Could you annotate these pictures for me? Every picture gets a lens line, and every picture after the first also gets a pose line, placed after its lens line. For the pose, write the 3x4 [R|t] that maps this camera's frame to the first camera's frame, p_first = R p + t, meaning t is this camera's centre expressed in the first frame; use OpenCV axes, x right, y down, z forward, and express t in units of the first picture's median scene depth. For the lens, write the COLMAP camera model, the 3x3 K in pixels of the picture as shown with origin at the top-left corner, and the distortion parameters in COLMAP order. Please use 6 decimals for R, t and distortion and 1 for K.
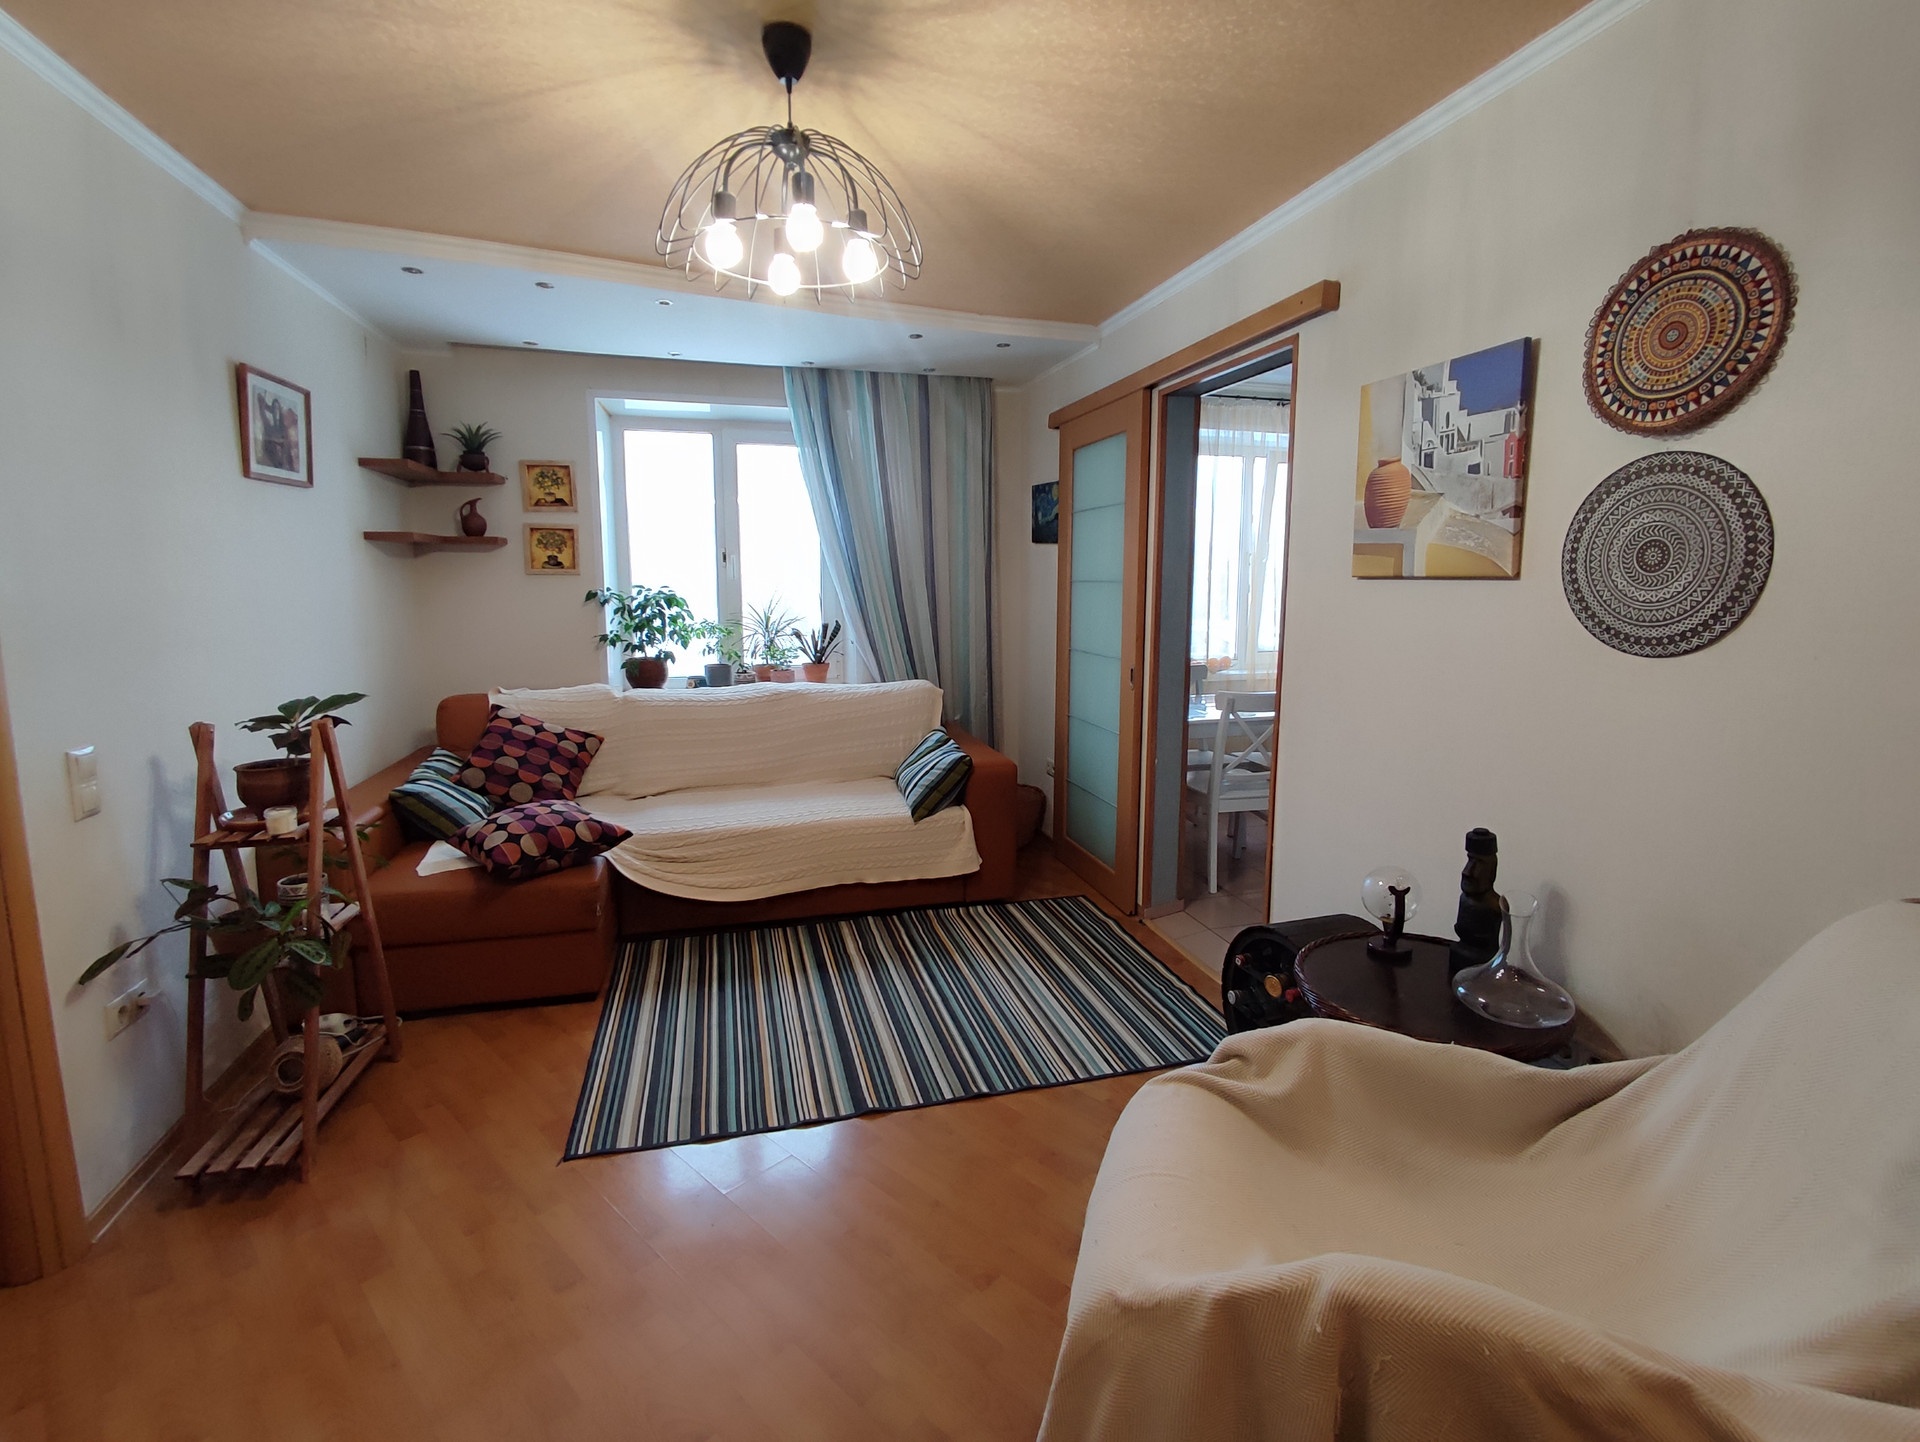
lens RADIAL K [[873.4, 0, 959.5], [0, 873.4, 692.9], [0, 0, 1]] dist [-0.000977, 0.000246]
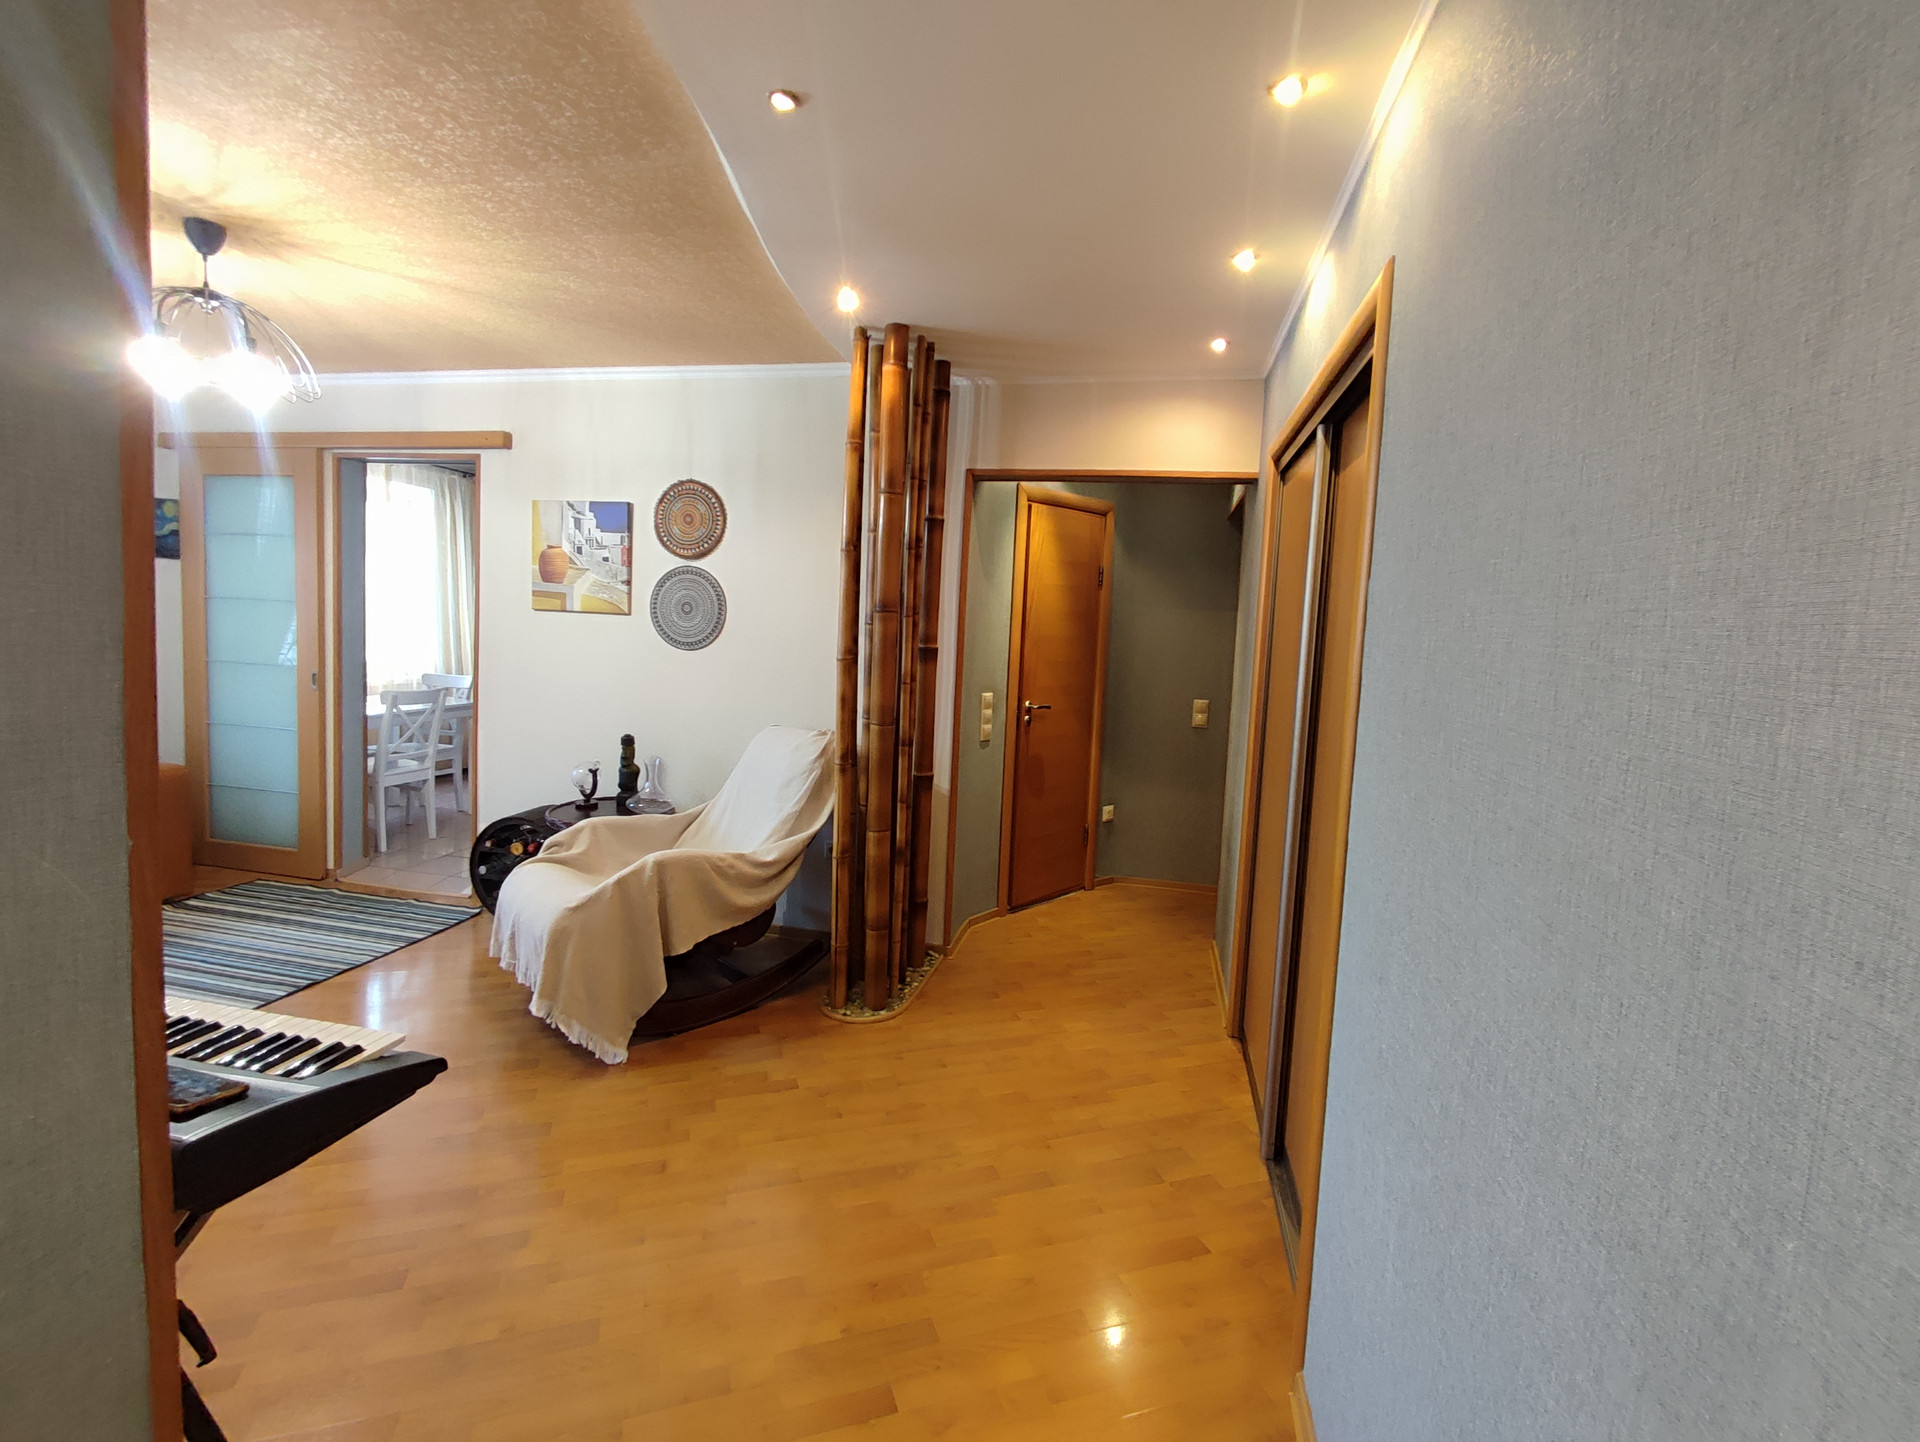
lens RADIAL K [[873.4, 0, 959.5], [0, 873.4, 692.9], [0, 0, 1]] dist [-0.000977, 0.000246]
pose [[0.470676, -0.043836, 0.881217, -0.845356], [0.067823, 0.997607, 0.013400, 0.081406], [-0.879696, 0.053460, 0.472523, -0.675077]]
